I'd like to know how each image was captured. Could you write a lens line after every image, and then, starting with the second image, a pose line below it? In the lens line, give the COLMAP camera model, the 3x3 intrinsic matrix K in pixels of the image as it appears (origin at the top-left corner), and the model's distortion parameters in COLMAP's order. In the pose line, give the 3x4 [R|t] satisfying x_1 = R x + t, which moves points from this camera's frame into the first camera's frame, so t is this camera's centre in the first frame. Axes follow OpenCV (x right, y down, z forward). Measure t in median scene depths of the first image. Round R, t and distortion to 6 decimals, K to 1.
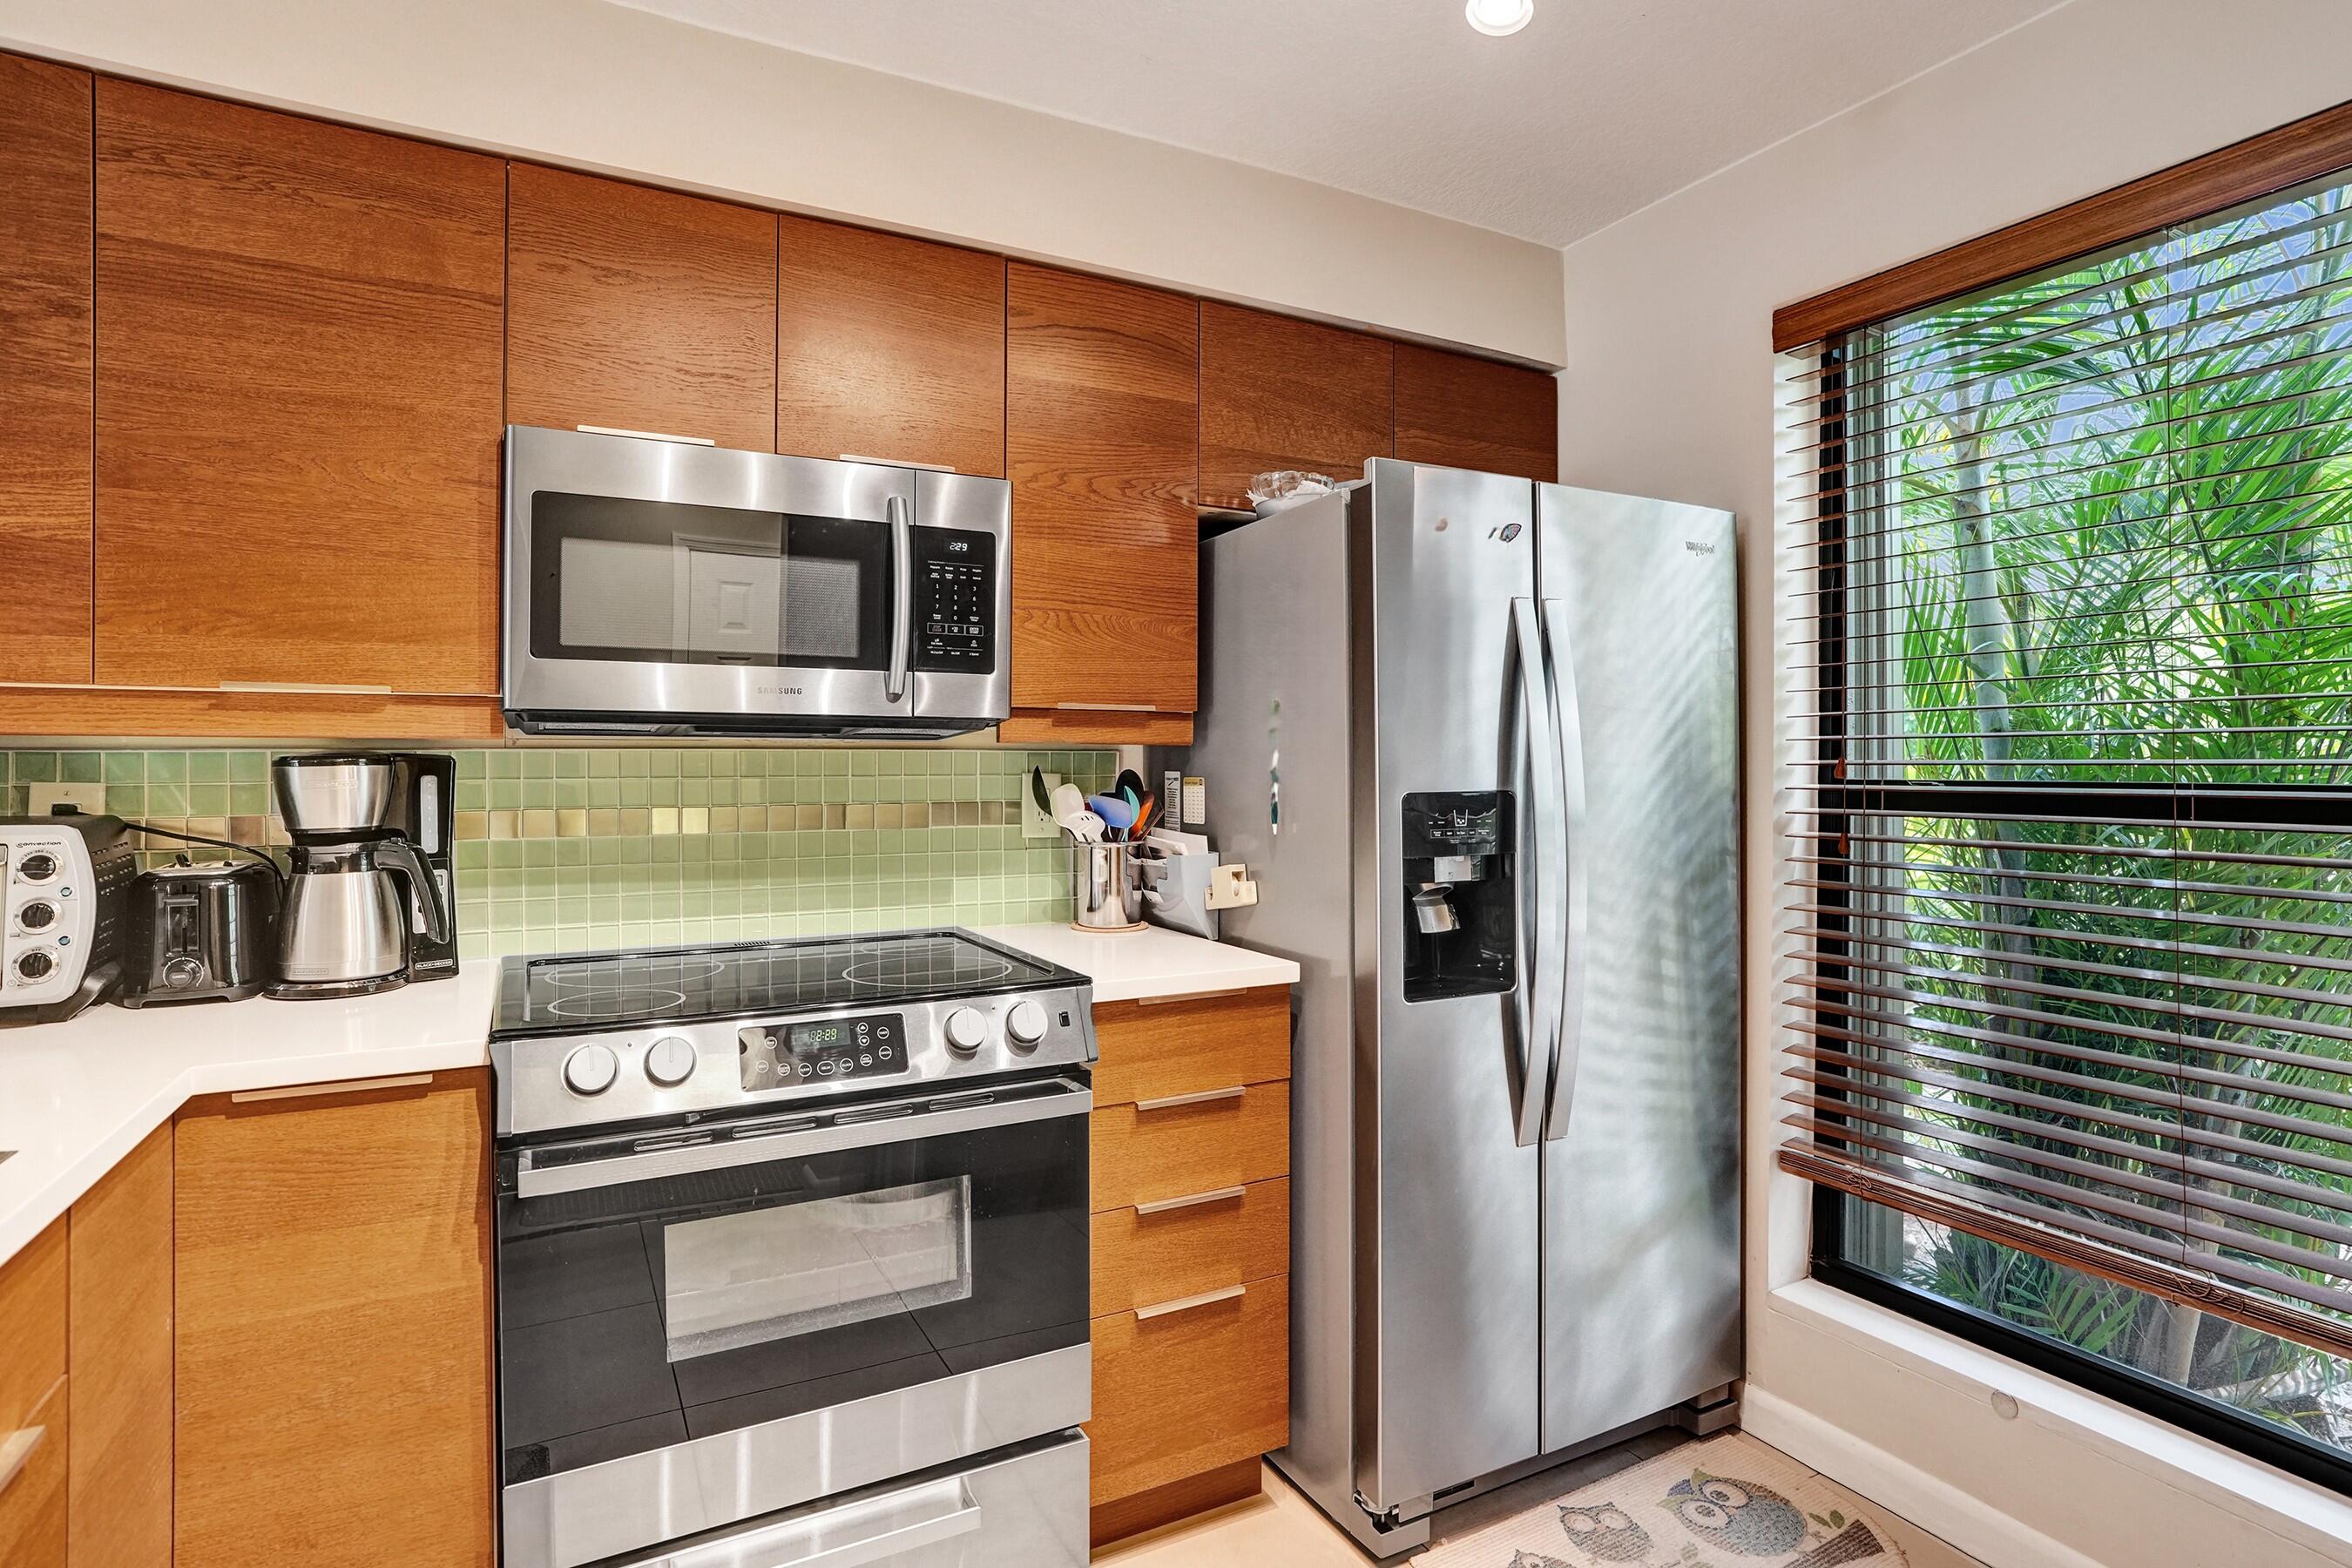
lens RADIAL K [[1192.4, 0, 1175.1], [0, 1192.4, 768.8], [0, 0, 1]] dist [-0.002592, -0.000143]
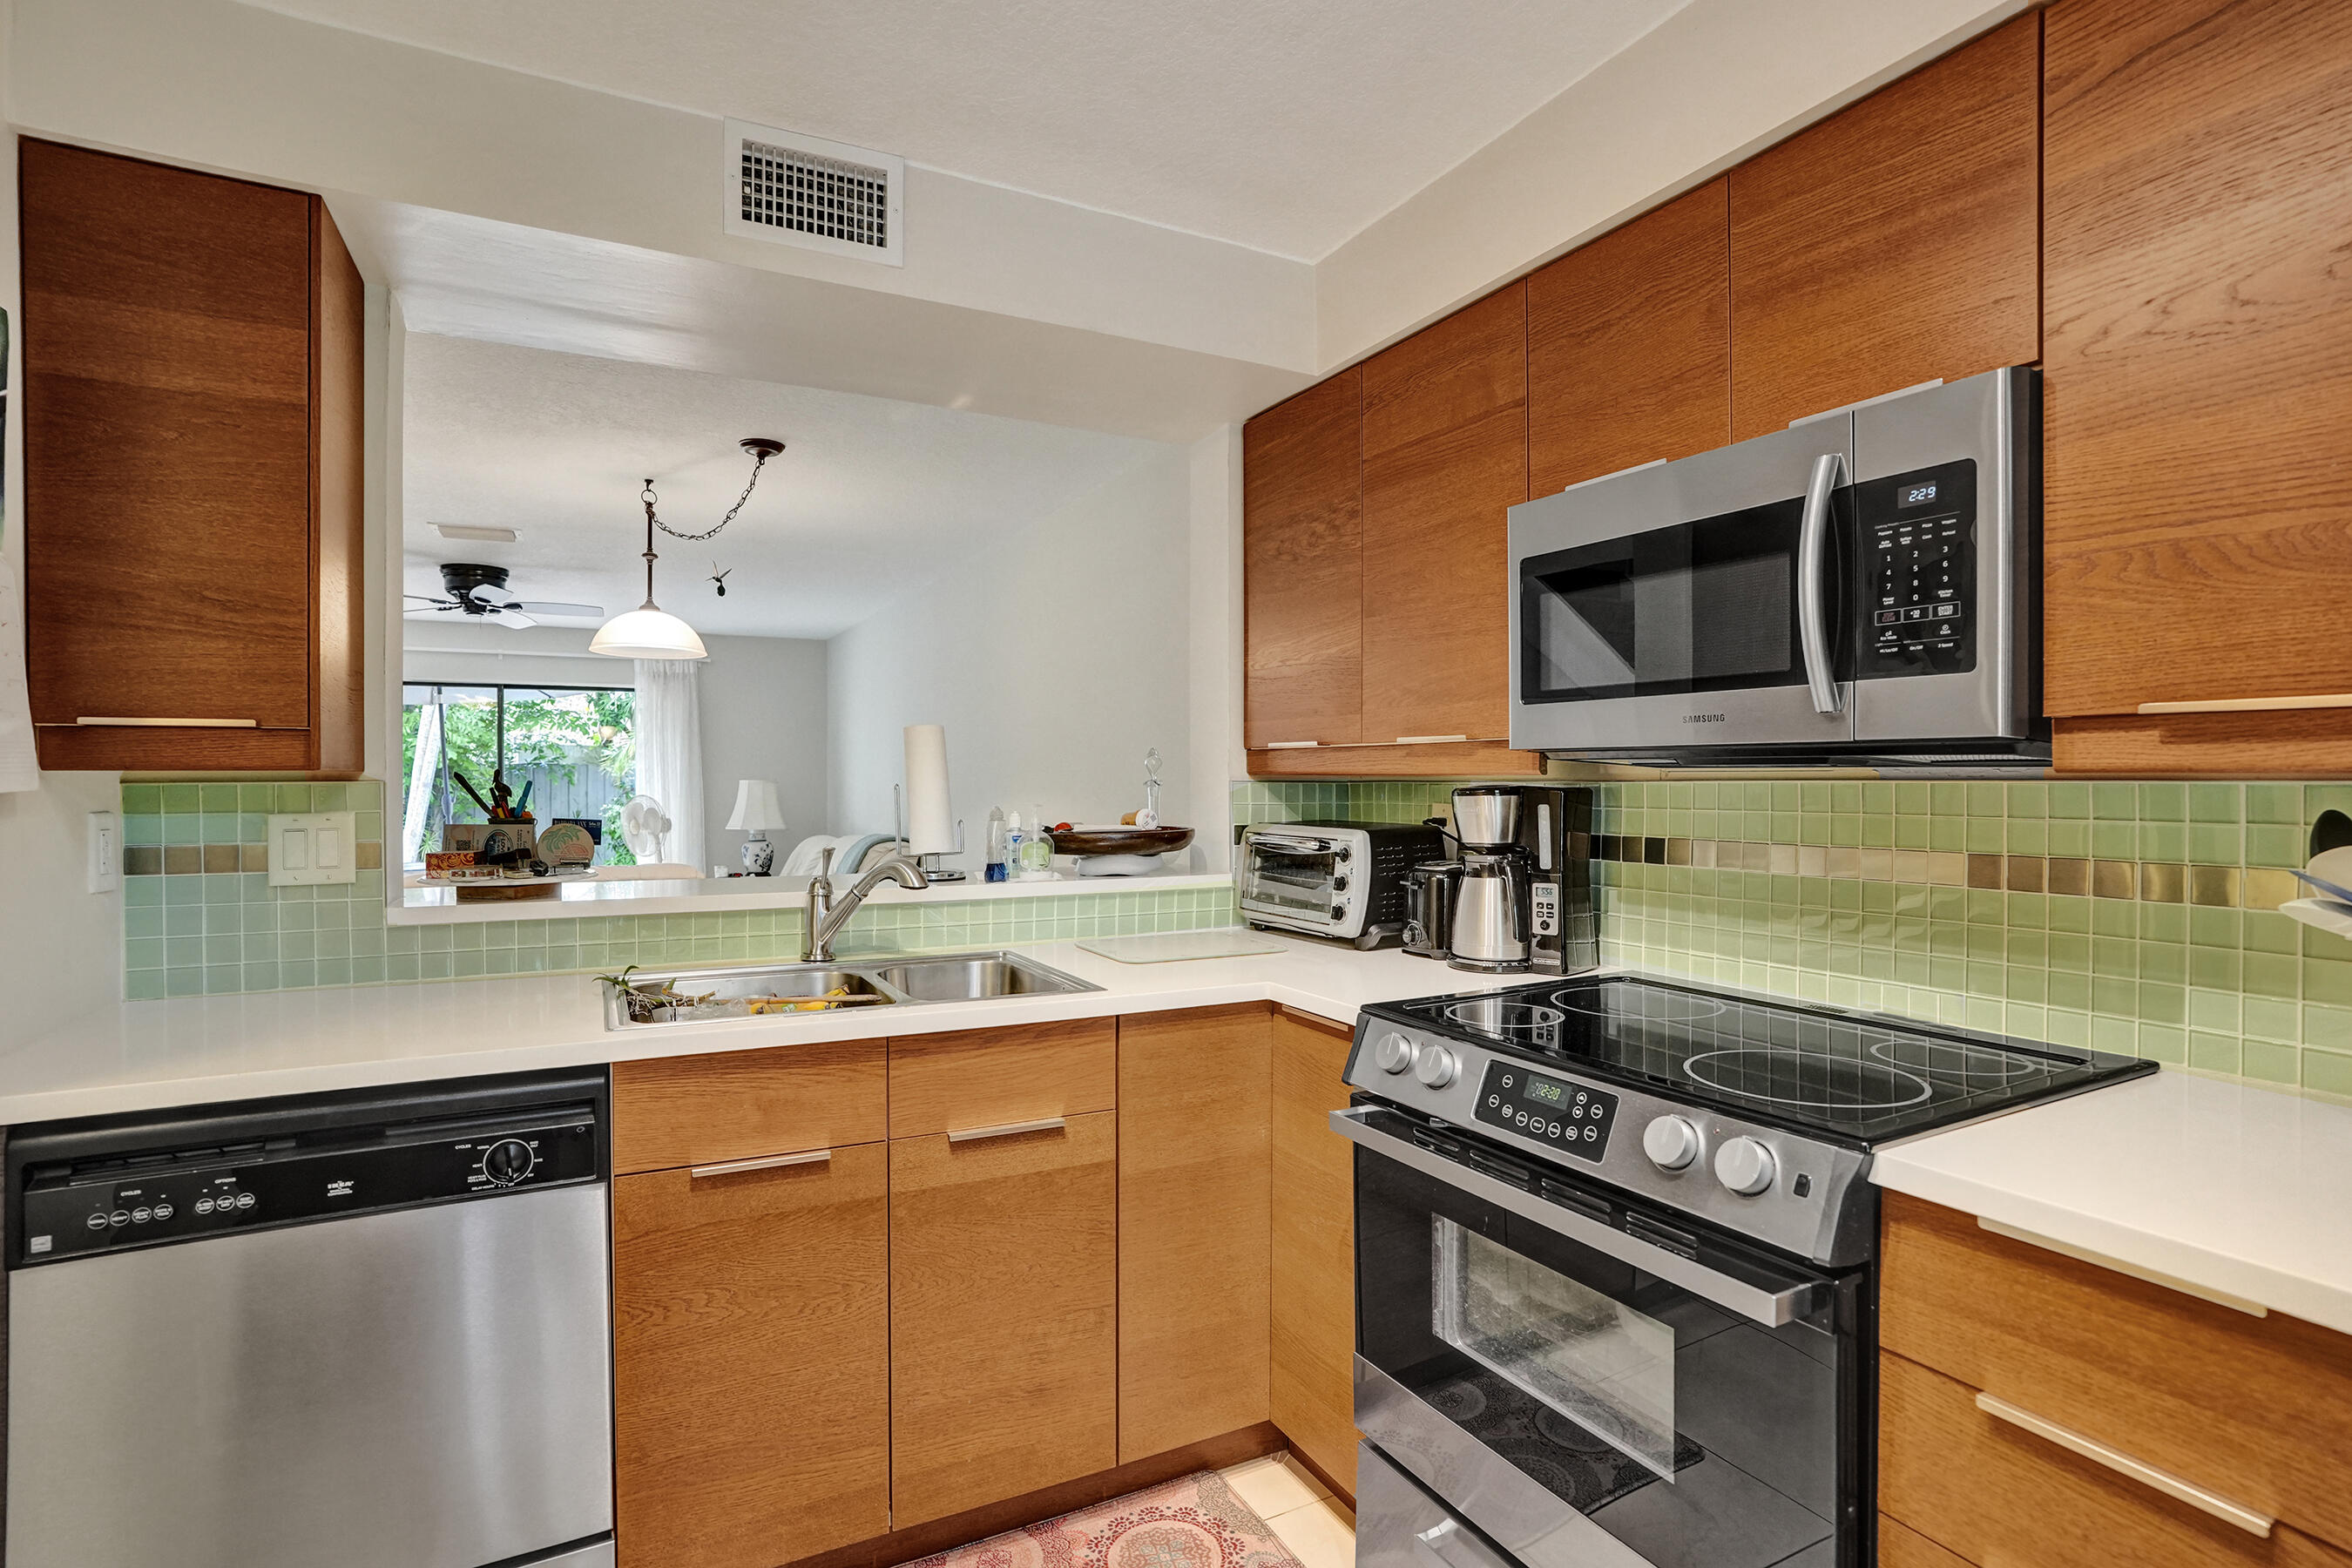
lens RADIAL K [[1155.8, 0, 1175.7], [0, 1155.8, 794.0], [0, 0, 1]] dist [-0.053044, 0.023212]
pose [[0.004426, 0.013337, -0.999901, 0.561029], [-0.008184, 0.999878, 0.013301, -0.018673], [0.999957, 0.008125, 0.004535, 0.653248]]
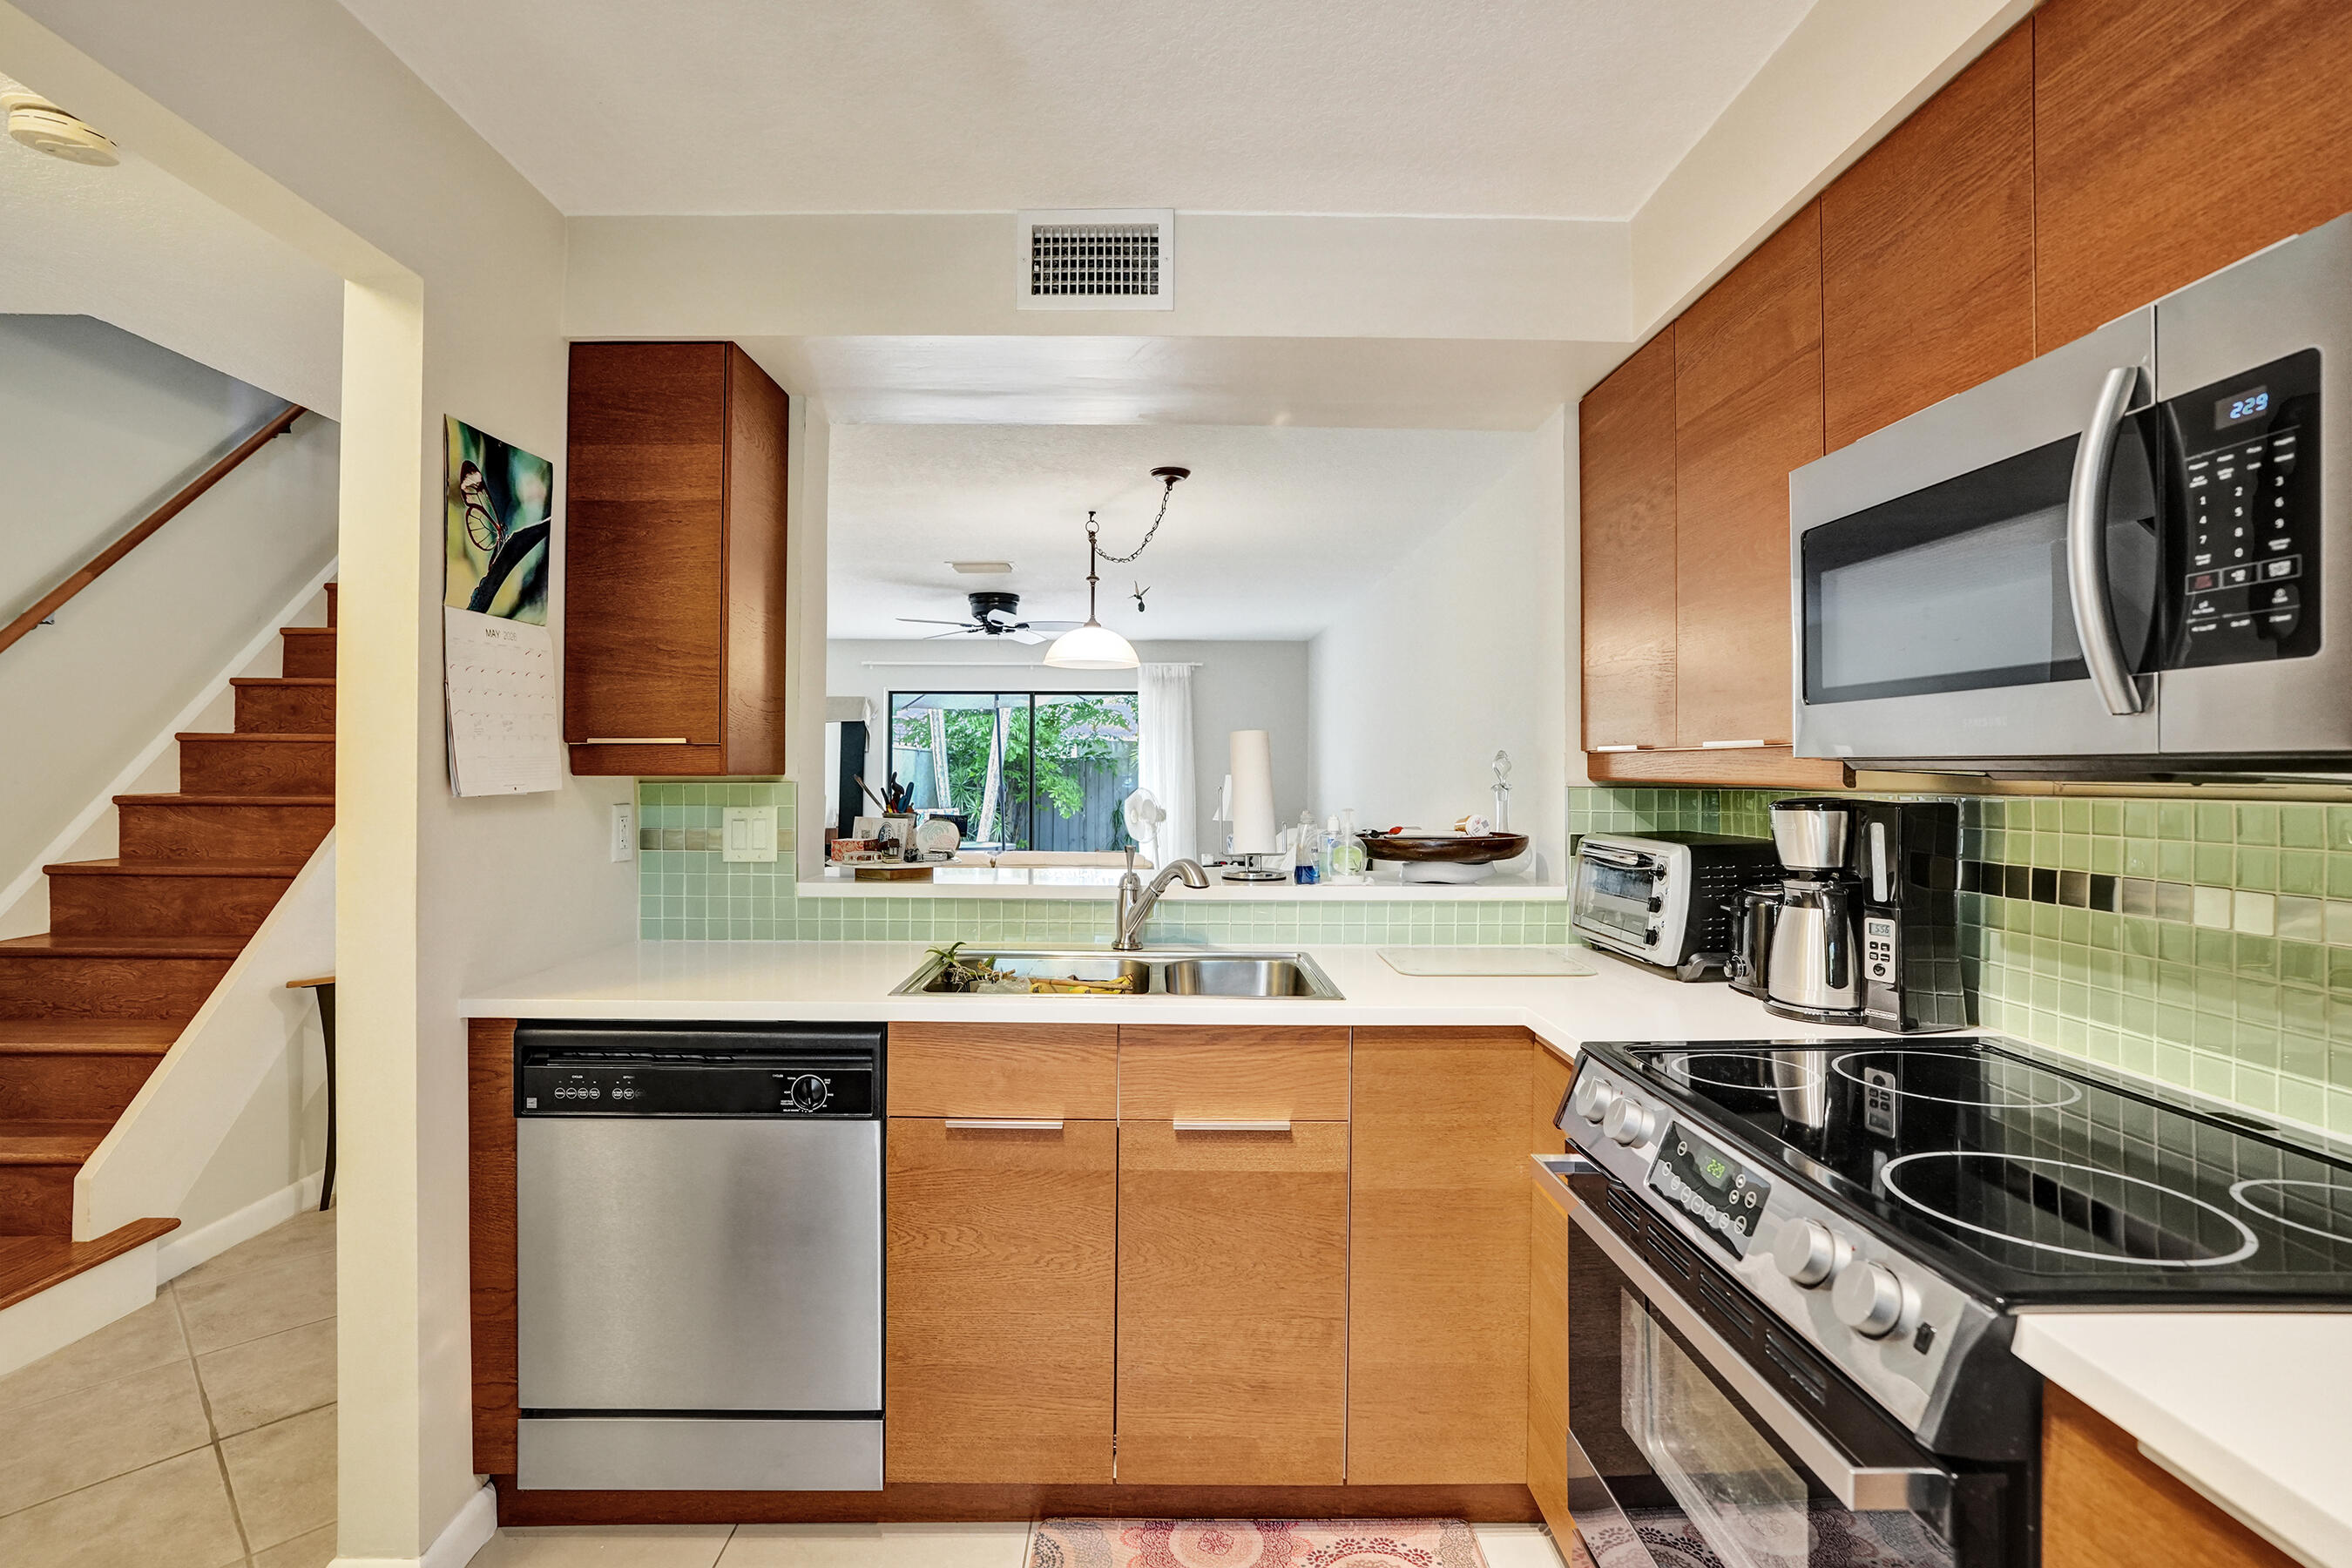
lens RADIAL K [[1155.8, 0, 1155.7], [0, 1155.8, 766.6], [0, 0, 1]] dist [-0.053044, 0.023212]
pose [[-0.461681, -0.004025, -0.887037, 0.512245], [-0.011415, 0.999934, 0.001405, -0.037770], [0.886973, 0.010774, -0.461697, 0.947768]]
